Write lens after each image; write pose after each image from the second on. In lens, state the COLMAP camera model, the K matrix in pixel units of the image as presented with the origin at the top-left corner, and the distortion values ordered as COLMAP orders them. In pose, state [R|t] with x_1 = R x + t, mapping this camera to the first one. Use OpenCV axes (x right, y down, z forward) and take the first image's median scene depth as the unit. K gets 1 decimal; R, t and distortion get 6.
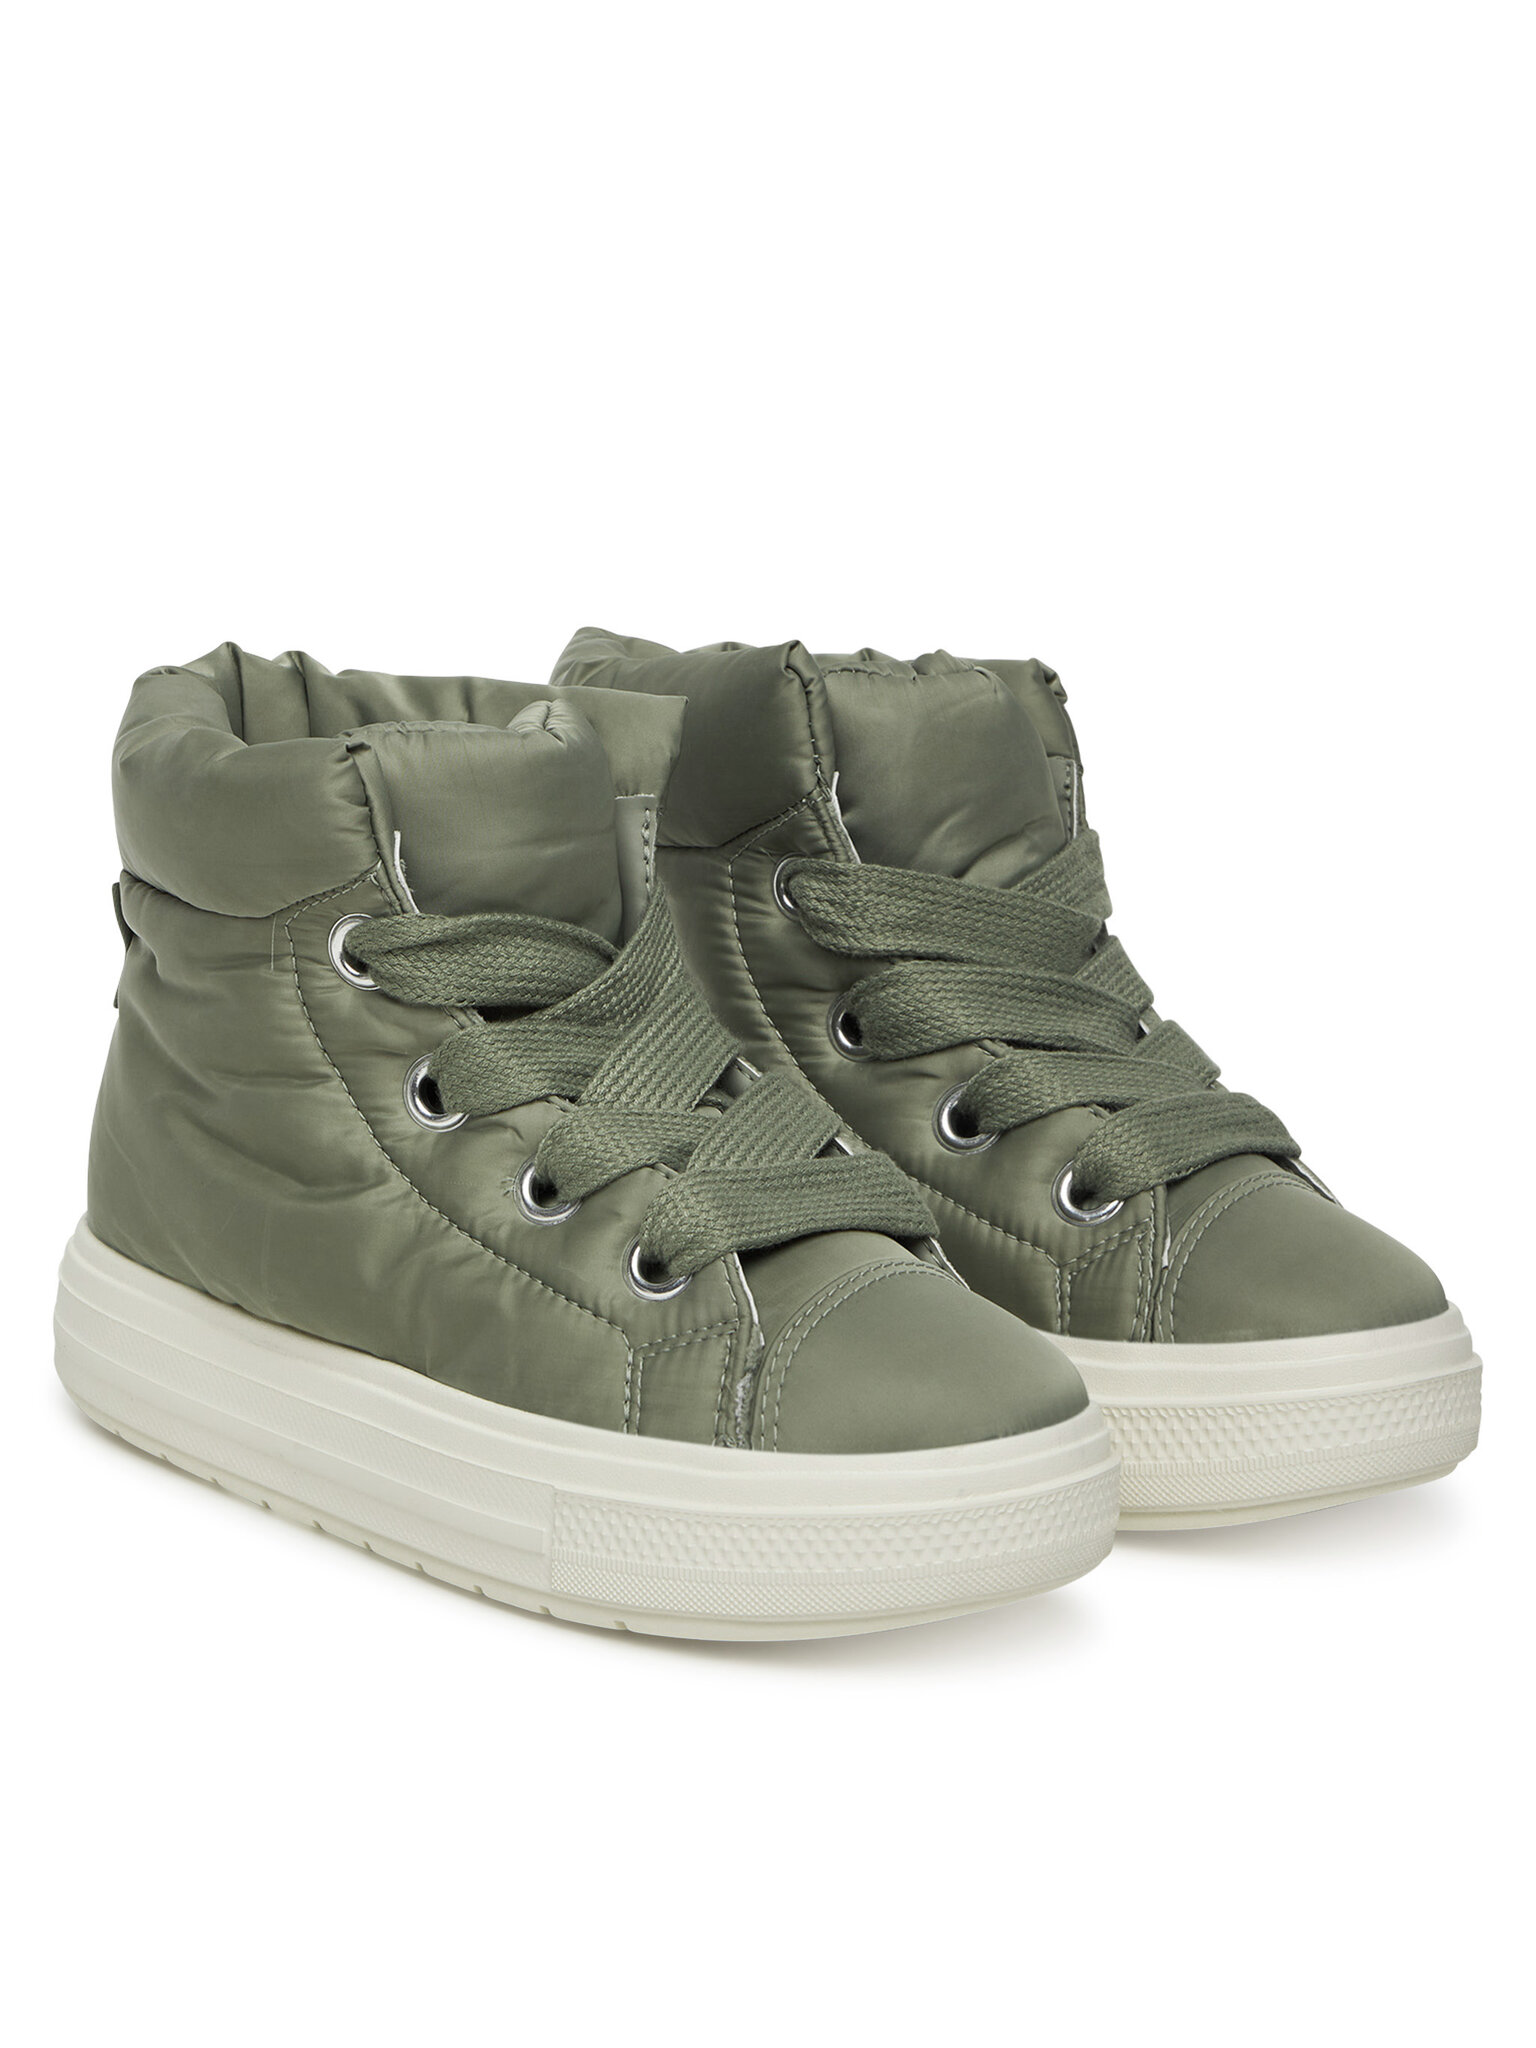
lens RADIAL K [[3614.9, 0, 768.0], [0, 3614.9, 1024.0], [0, 0, 1]] dist [0.018128, 0.016635]
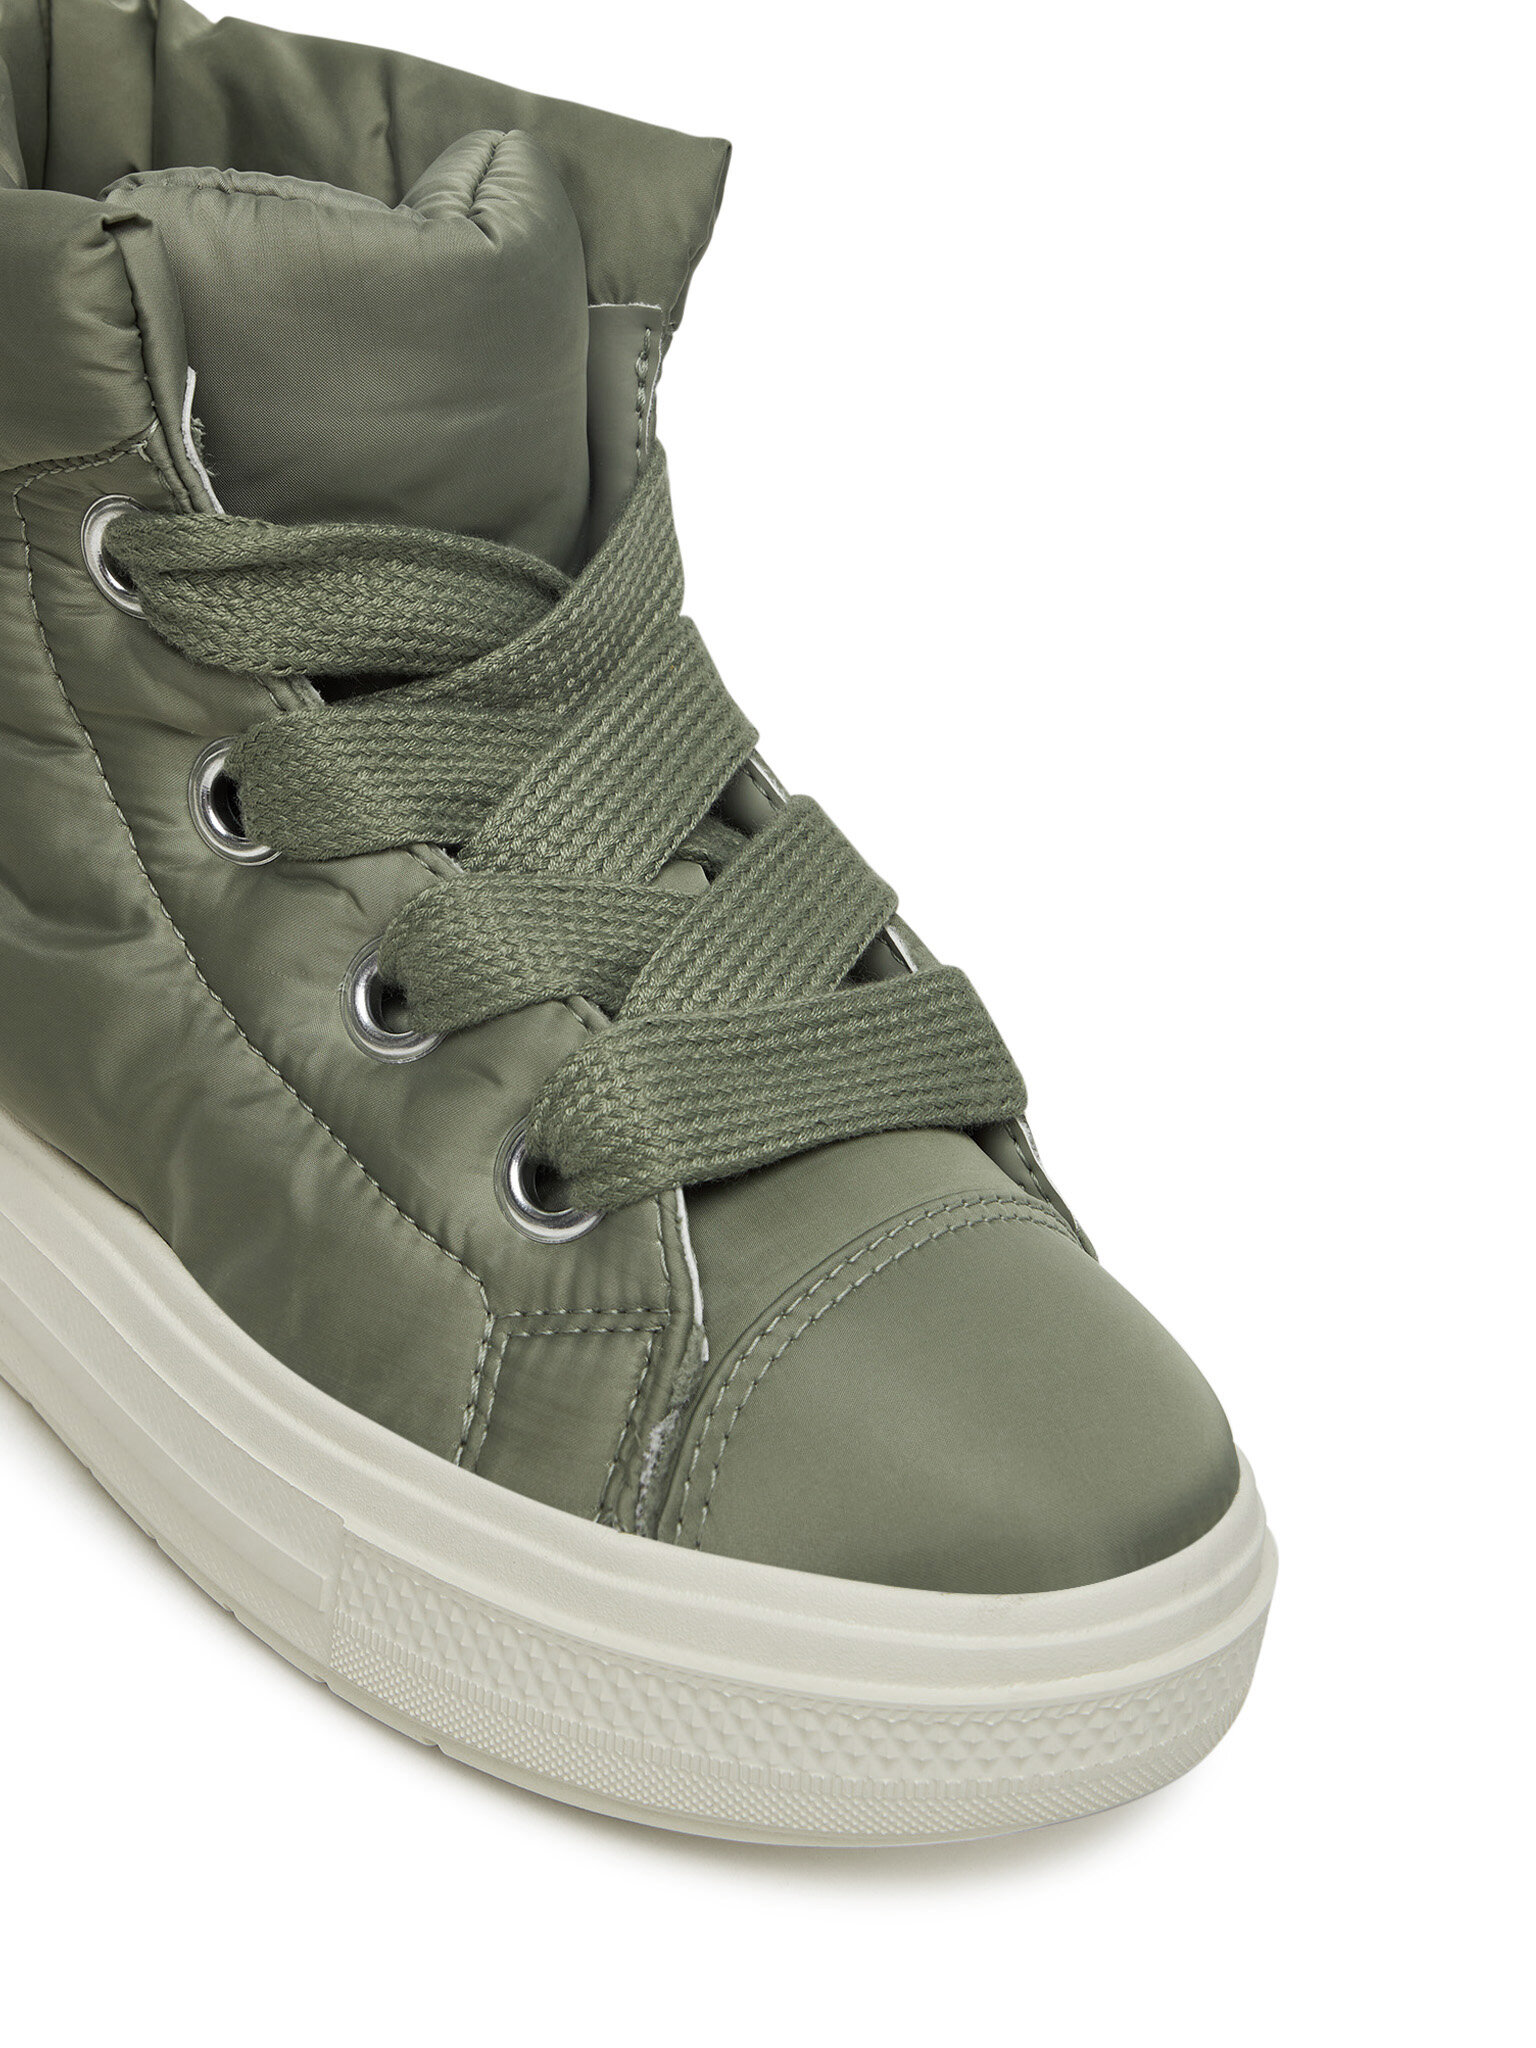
lens RADIAL K [[3232.9, 0, 768.0], [0, 3232.9, 1024.0], [0, 0, 1]] dist [-0.049275, -0.094254]
pose [[0.992689, 0.118915, -0.020691, 0.012286], [-0.110405, 0.963845, 0.242514, -0.087460], [0.048782, -0.238457, 0.969927, 0.476553]]
